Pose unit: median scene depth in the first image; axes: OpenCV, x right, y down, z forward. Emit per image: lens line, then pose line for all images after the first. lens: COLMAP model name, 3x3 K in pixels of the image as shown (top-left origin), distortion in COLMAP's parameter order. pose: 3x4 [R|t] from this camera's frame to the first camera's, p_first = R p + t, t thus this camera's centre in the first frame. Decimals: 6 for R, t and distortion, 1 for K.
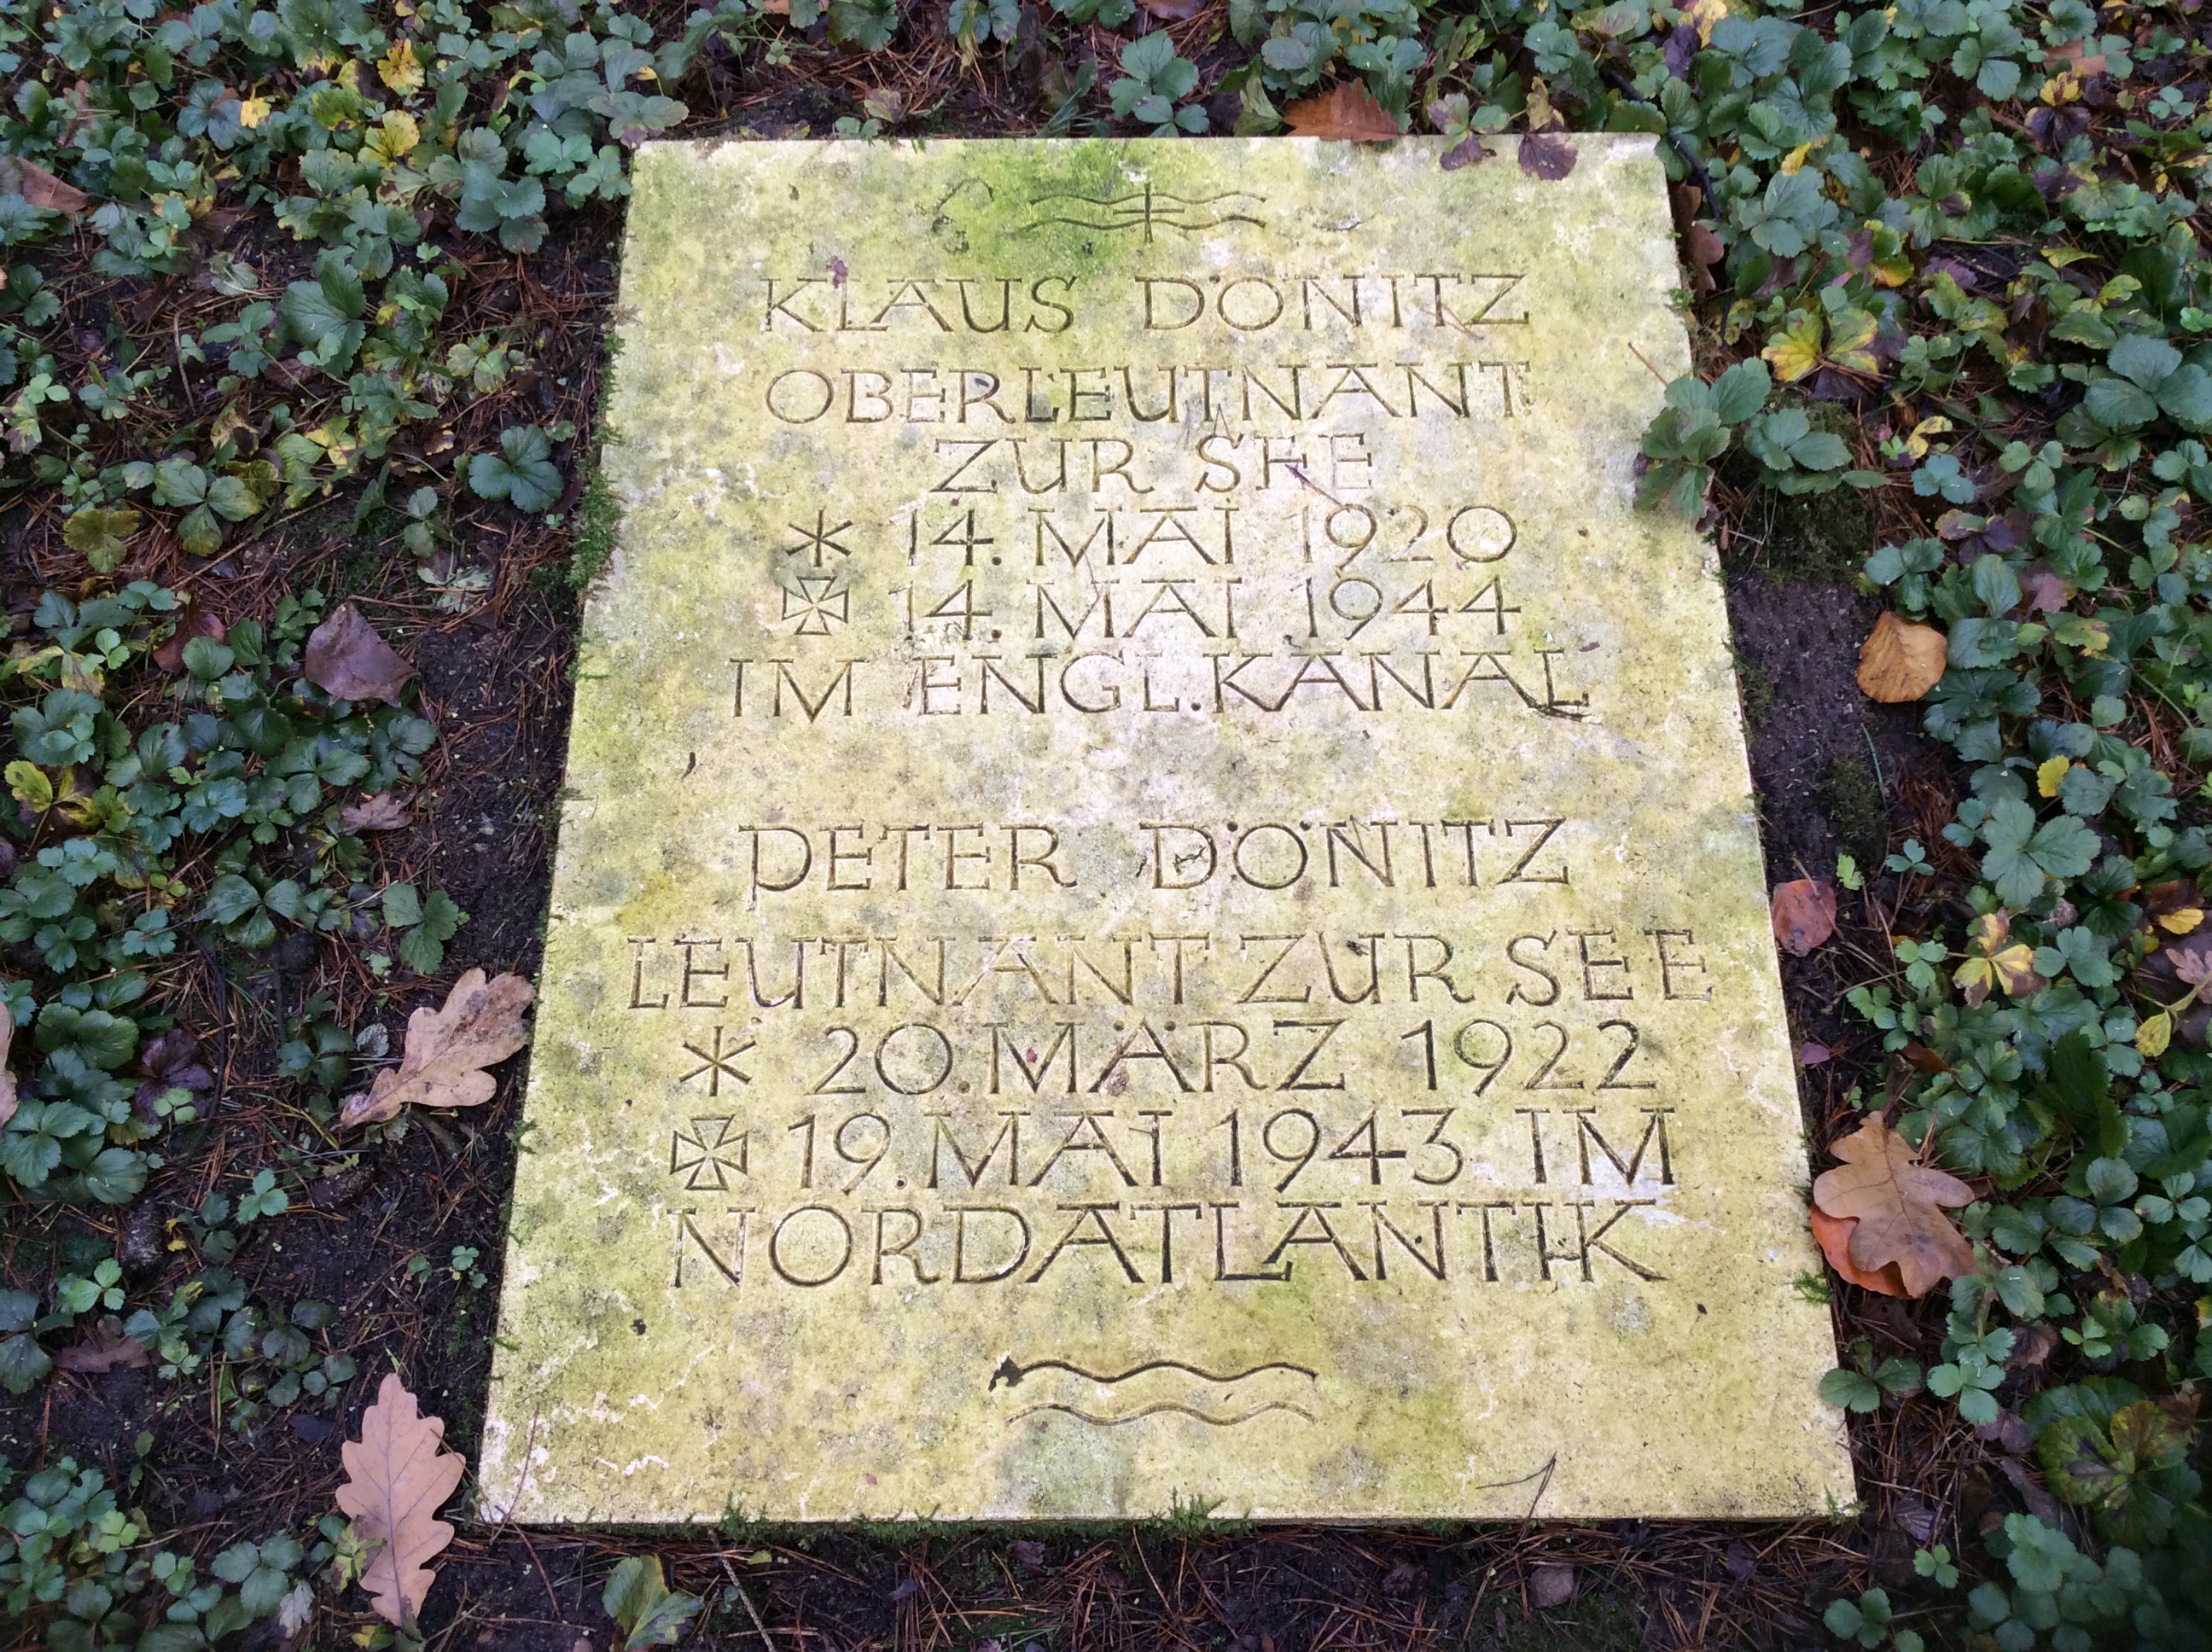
lens RADIAL K [[2020.1, 0, 1135.0], [0, 2020.1, 824.0], [0, 0, 1]] dist [0.139884, -0.295683]
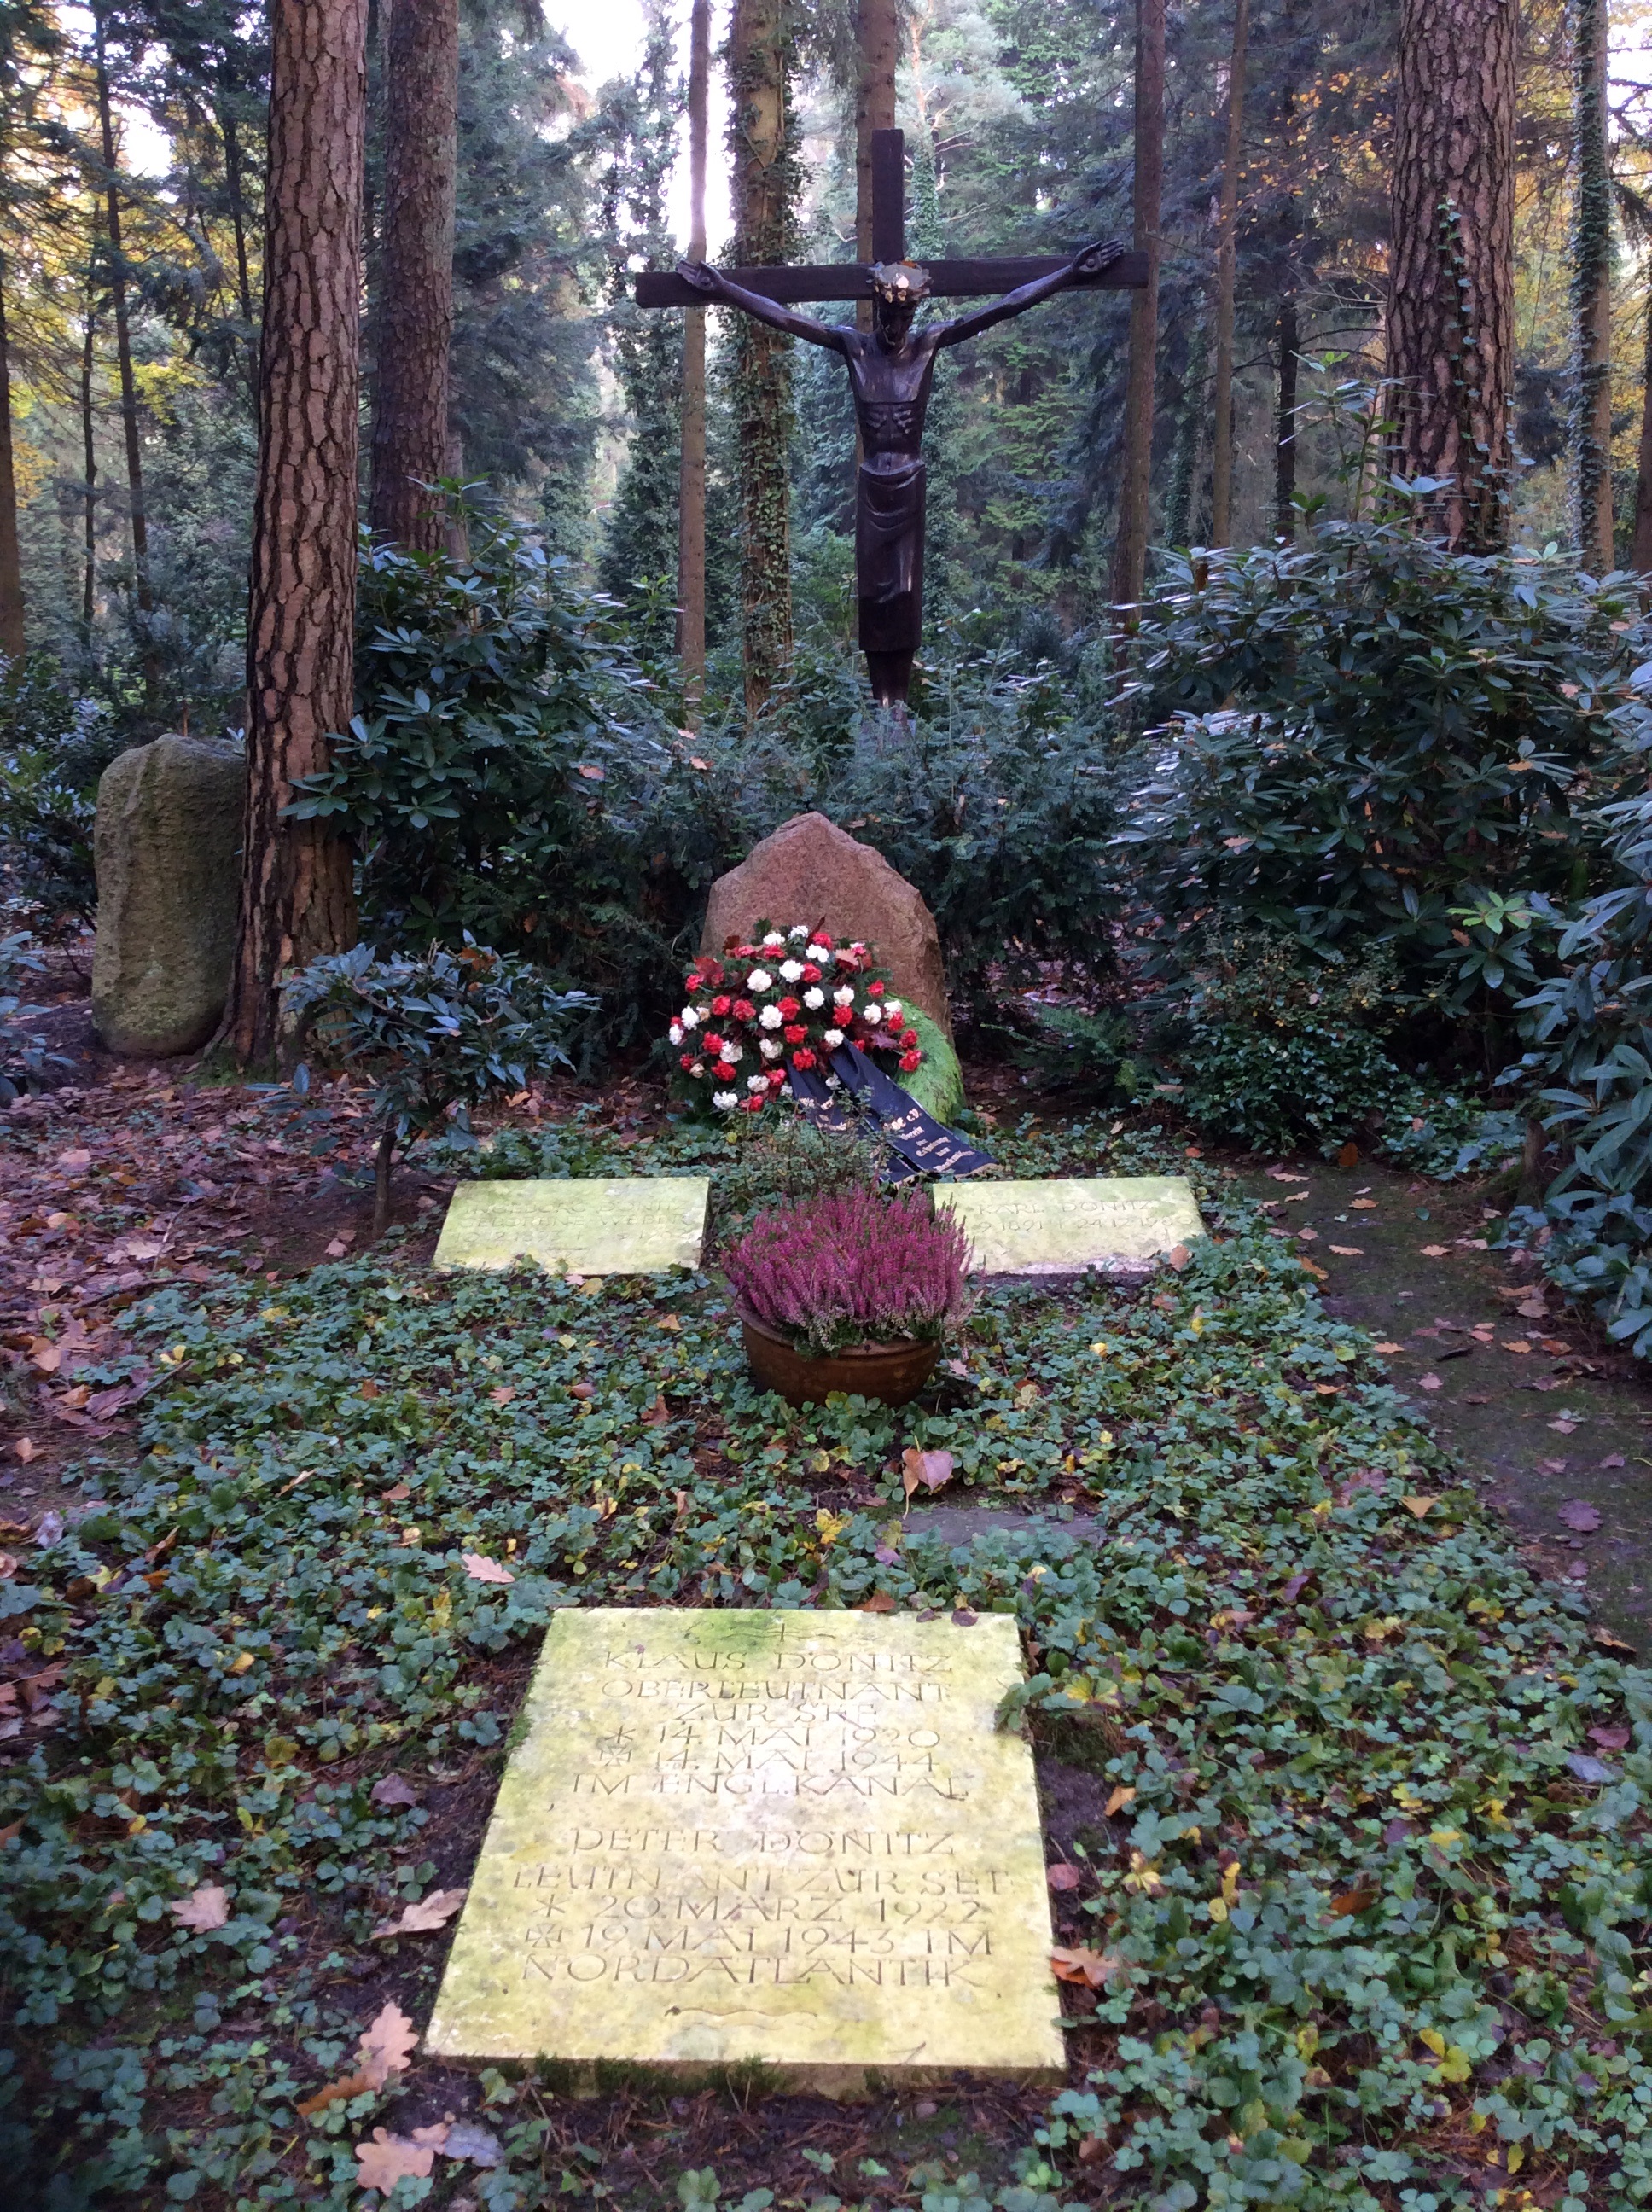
lens RADIAL K [[2020.1, 0, 826.0], [0, 2020.1, 1106.0], [0, 0, 1]] dist [0.139884, -0.295683]
pose [[0.999174, 0.010670, -0.039217, 0.150695], [-0.036496, 0.660171, -0.750228, 1.099656], [0.017885, 0.751039, 0.660015, -0.992852]]
